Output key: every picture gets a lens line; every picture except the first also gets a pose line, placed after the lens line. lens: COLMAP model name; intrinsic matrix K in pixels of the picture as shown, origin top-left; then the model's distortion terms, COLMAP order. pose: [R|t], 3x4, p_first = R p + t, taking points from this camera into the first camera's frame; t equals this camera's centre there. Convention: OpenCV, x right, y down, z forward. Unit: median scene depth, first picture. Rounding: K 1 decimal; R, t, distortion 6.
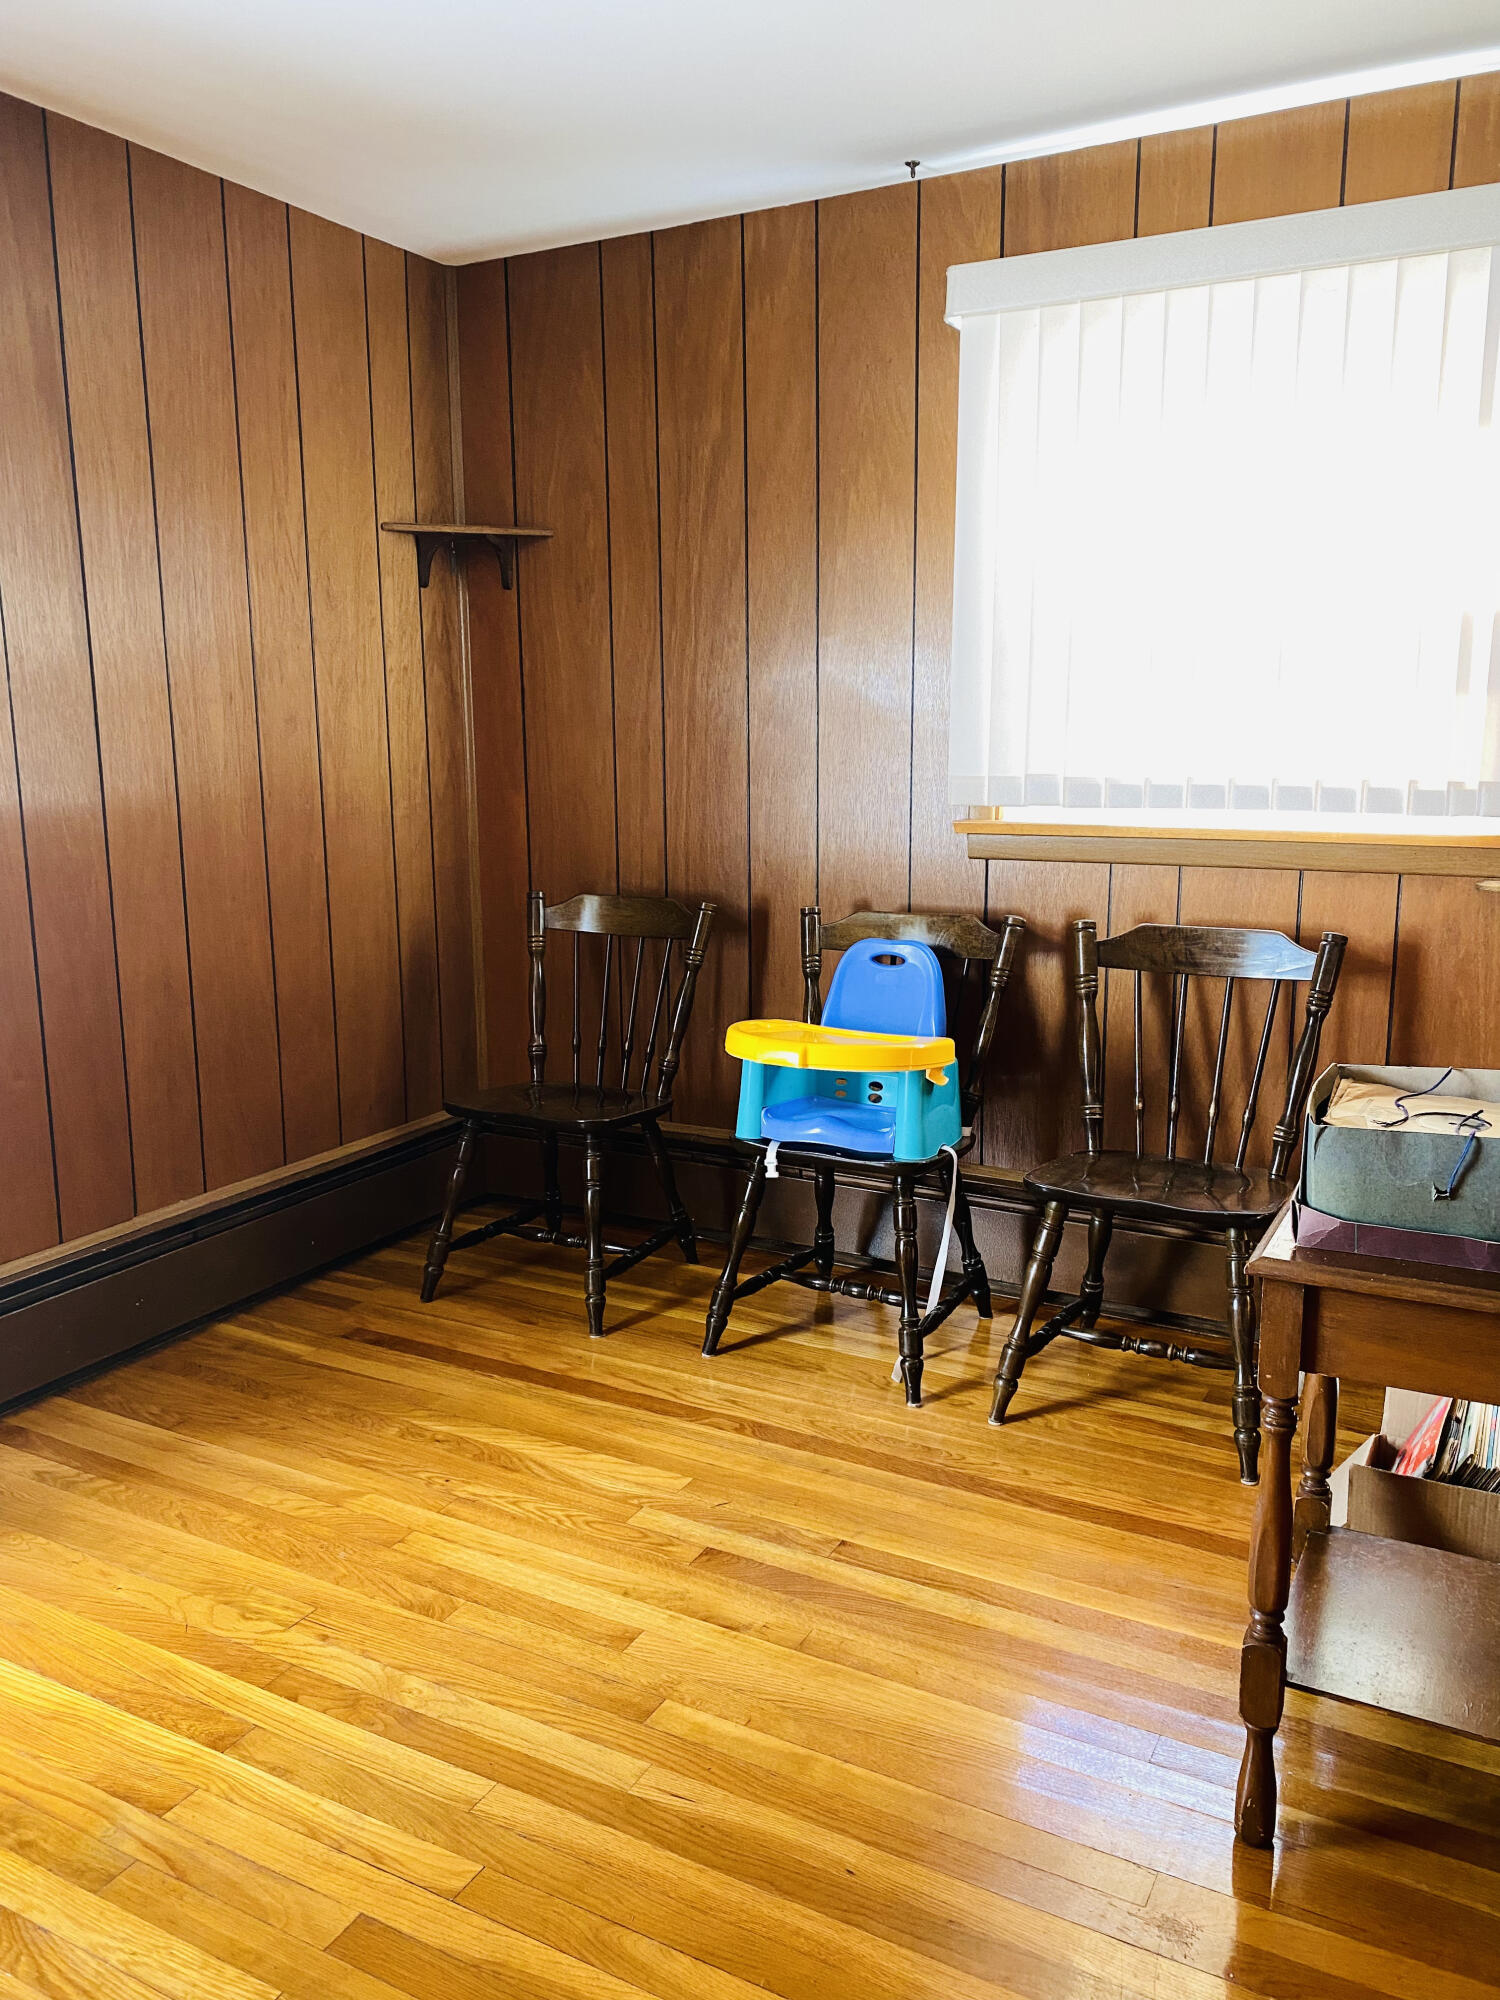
lens RADIAL K [[1543.5, 0, 750.0], [0, 1543.5, 1000.0], [0, 0, 1]] dist [-0.003883, 0.010189]
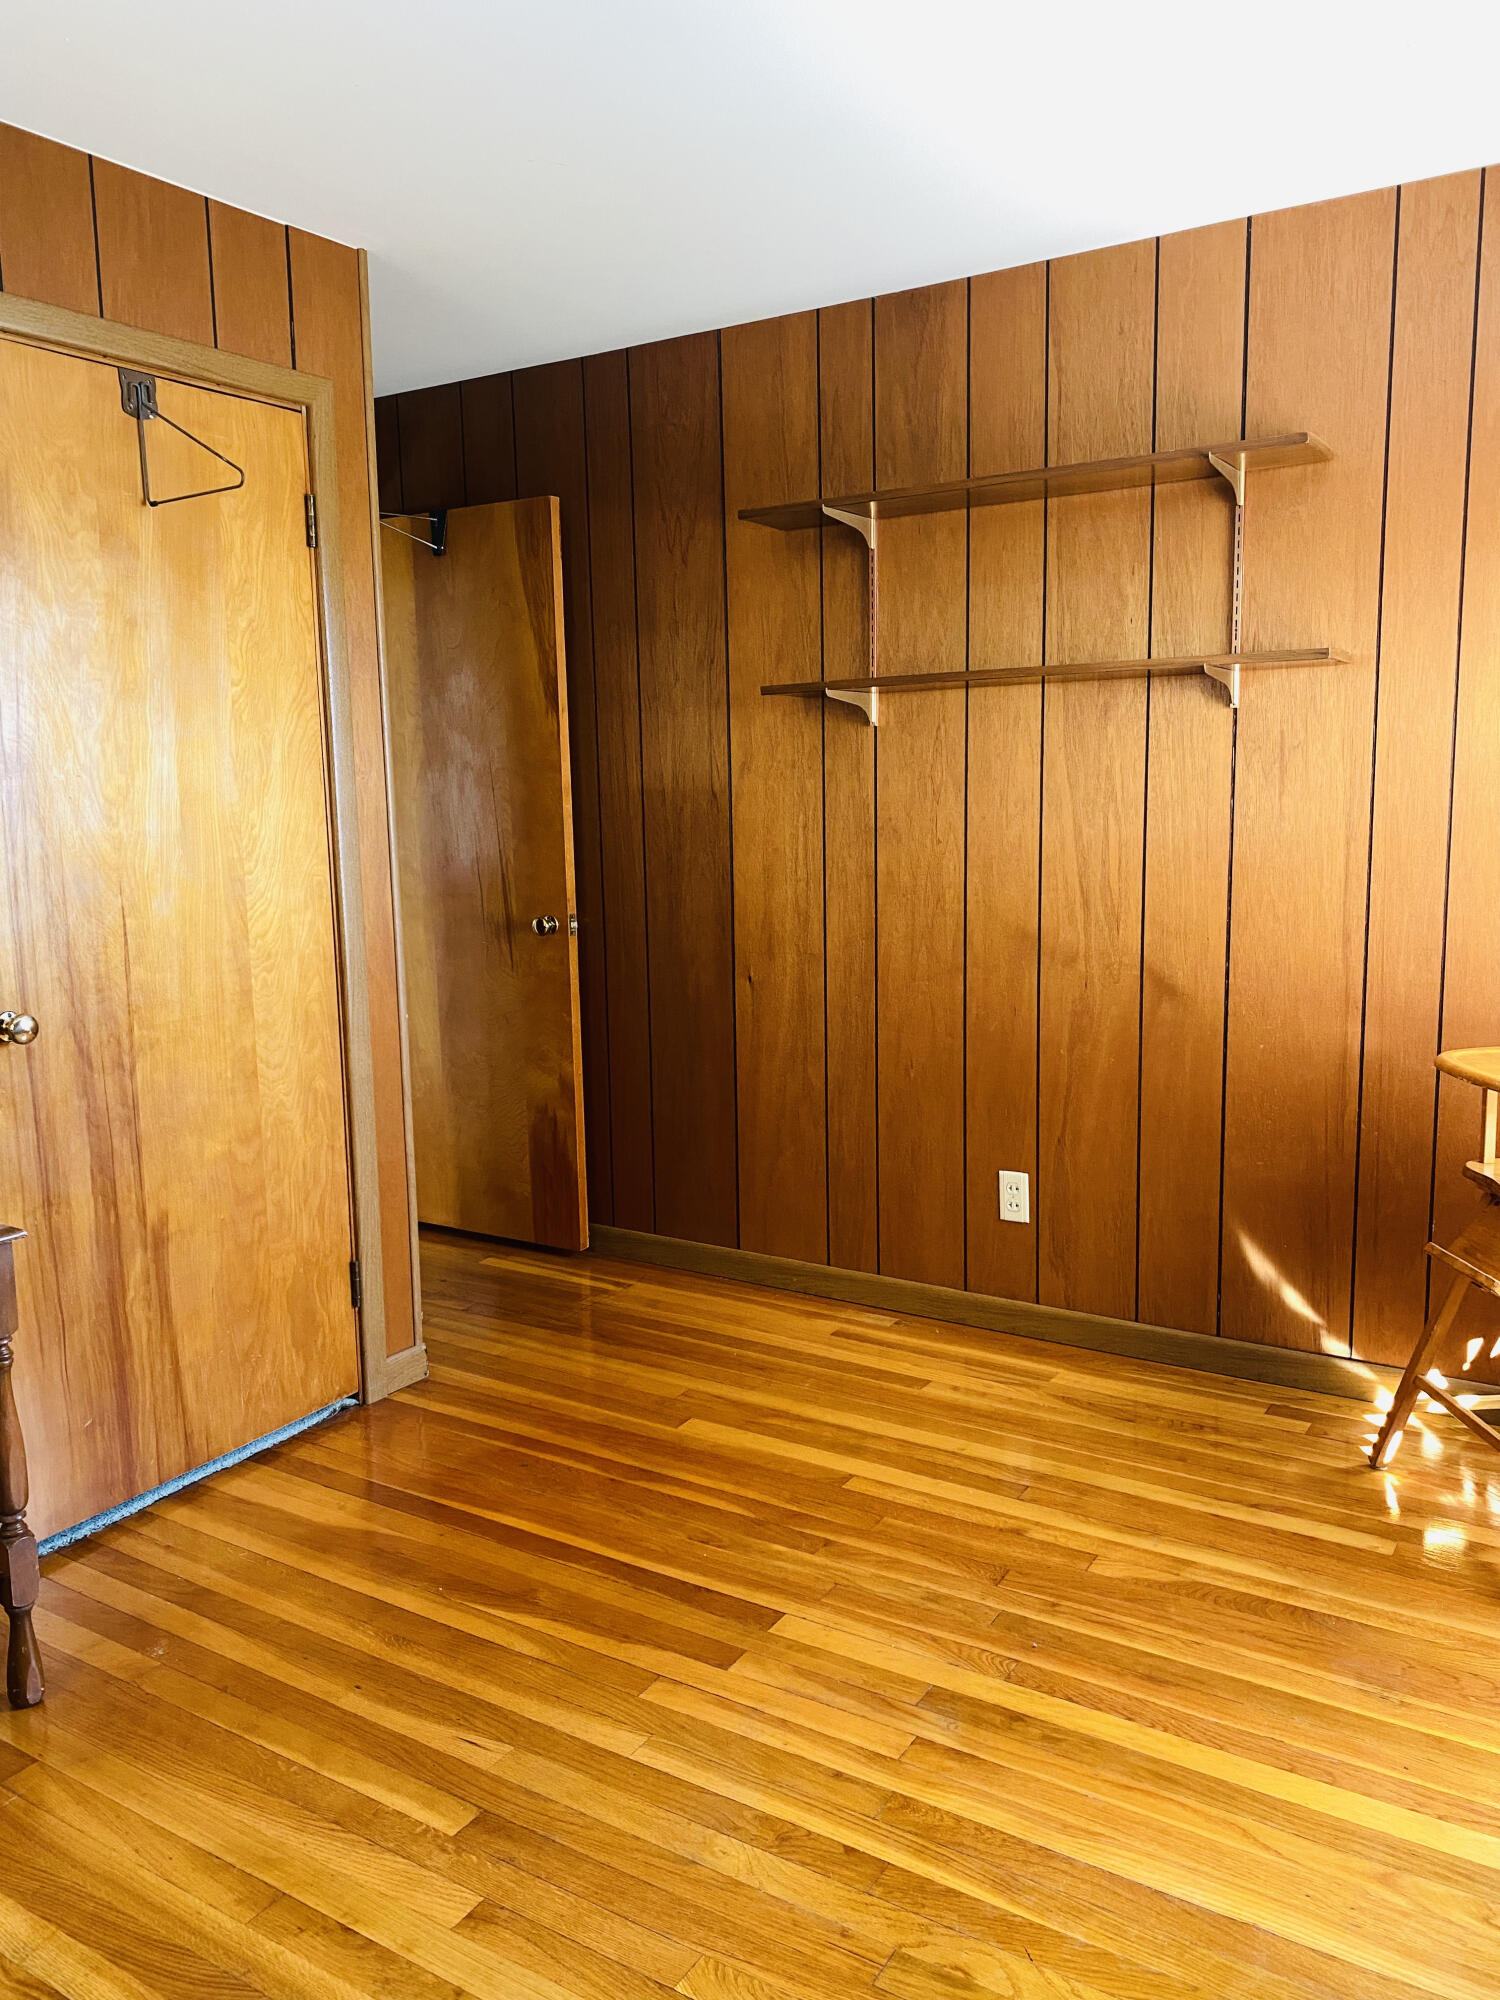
lens RADIAL K [[1543.5, 0, 750.0], [0, 1543.5, 1000.0], [0, 0, 1]] dist [-0.003883, 0.010189]
pose [[-0.997301, 0.016045, 0.071644, -0.342942], [0.038498, 0.945198, 0.324221, -0.363652], [-0.062516, 0.326104, -0.943265, 1.884195]]
